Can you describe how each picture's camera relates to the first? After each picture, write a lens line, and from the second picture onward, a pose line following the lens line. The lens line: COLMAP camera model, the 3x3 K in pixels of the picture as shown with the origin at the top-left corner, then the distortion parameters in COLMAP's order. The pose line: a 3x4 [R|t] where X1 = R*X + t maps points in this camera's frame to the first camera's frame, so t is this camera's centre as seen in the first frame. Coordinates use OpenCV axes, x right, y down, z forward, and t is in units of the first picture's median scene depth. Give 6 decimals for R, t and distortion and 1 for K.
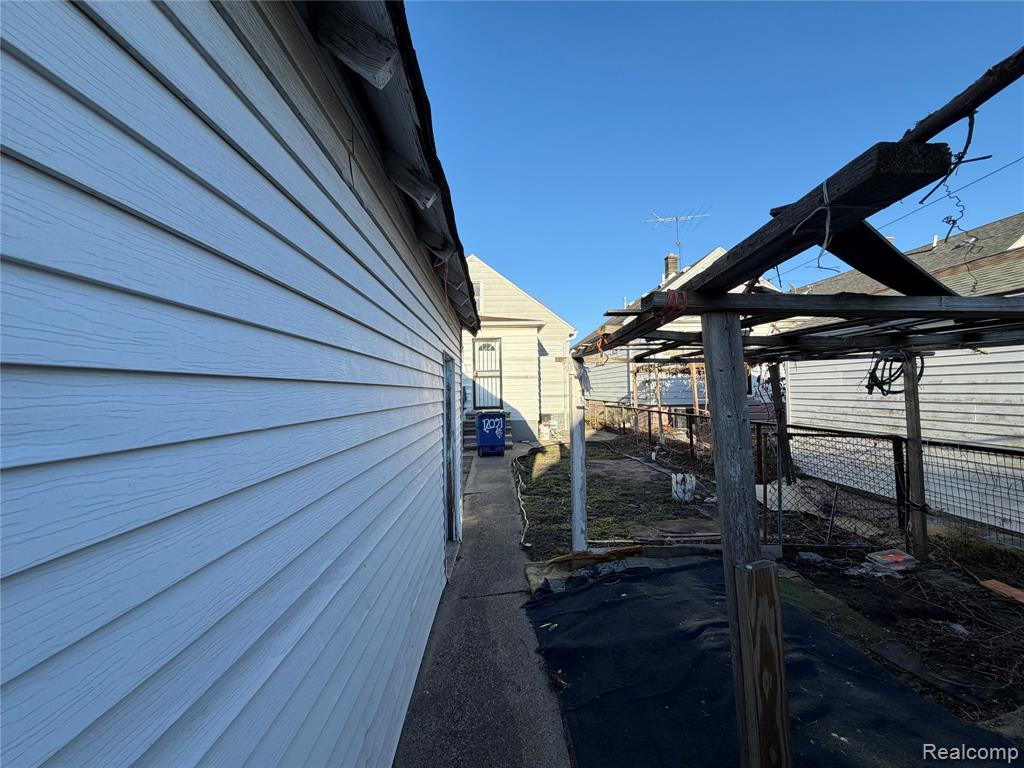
lens RADIAL K [[408.3, 0, 513.9], [0, 408.3, 381.2], [0, 0, 1]] dist [-0.001984, -0.000152]
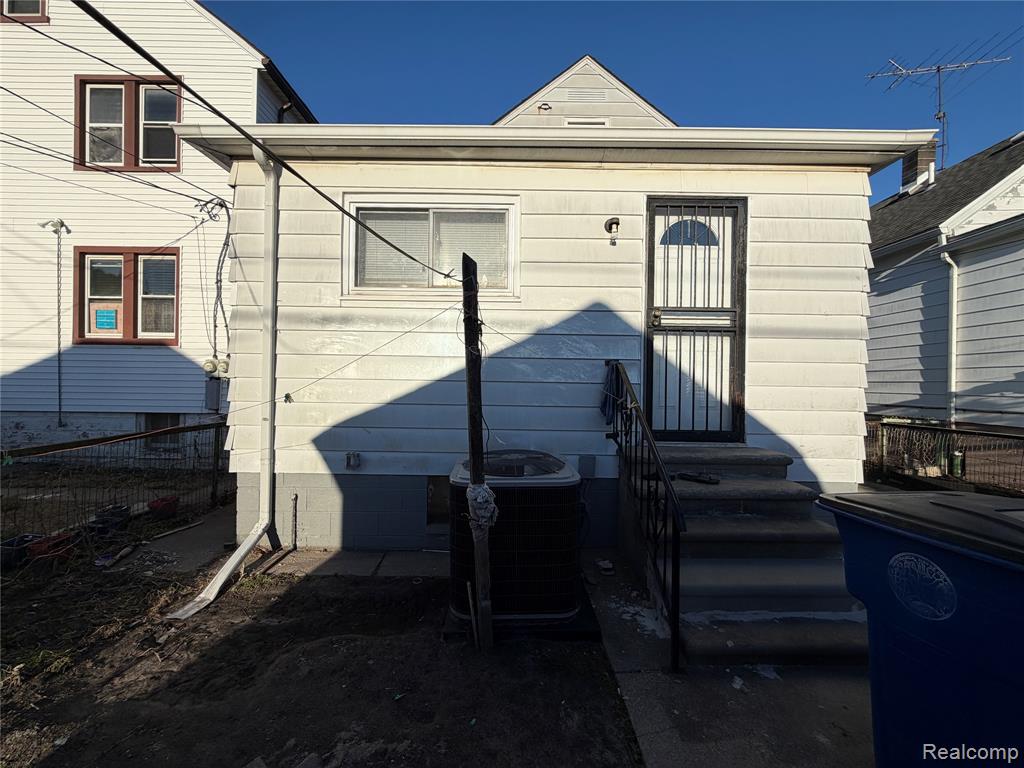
lens RADIAL K [[408.3, 0, 513.6], [0, 408.3, 384.1], [0, 0, 1]] dist [-0.001984, -0.000152]
pose [[0.998308, 0.034732, -0.046644, -0.180416], [-0.033545, 0.999099, 0.025981, 0.025819], [0.047505, -0.024373, 0.998574, 0.691408]]
